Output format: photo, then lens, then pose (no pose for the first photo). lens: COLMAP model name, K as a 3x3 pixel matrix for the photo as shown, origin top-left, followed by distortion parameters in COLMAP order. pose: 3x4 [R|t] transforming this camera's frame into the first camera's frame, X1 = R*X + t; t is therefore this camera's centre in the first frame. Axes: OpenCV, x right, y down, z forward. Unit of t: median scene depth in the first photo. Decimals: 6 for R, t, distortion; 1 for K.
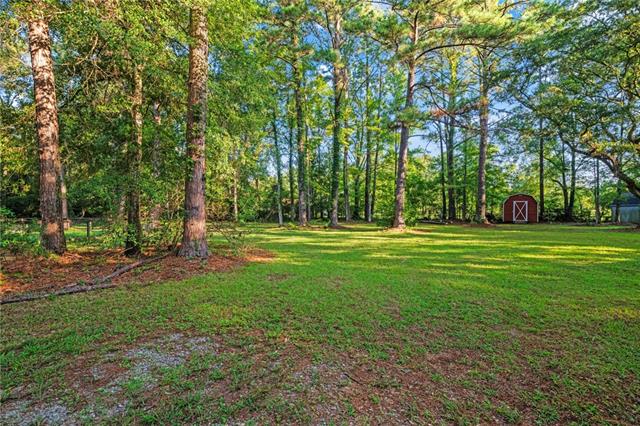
lens RADIAL K [[295.6, 0, 322.8], [0, 295.6, 211.9], [0, 0, 1]] dist [-0.026966, 0.002880]
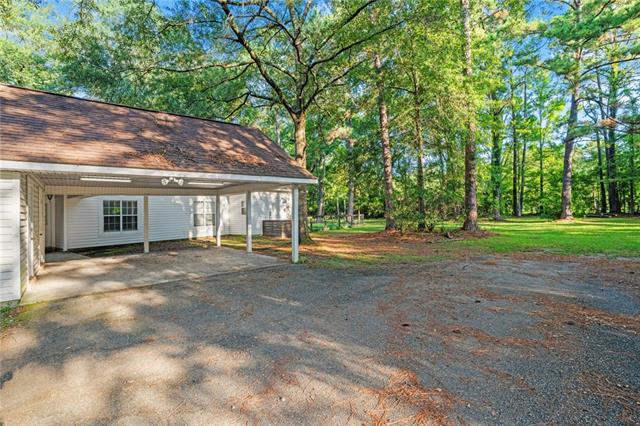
lens RADIAL K [[295.6, 0, 316.9], [0, 295.6, 216.4], [0, 0, 1]] dist [-0.026966, 0.002880]
pose [[0.936696, -0.016309, -0.349763, -0.232505], [0.021809, 0.999693, 0.011793, 0.005953], [0.349463, -0.018675, 0.936764, -0.377794]]
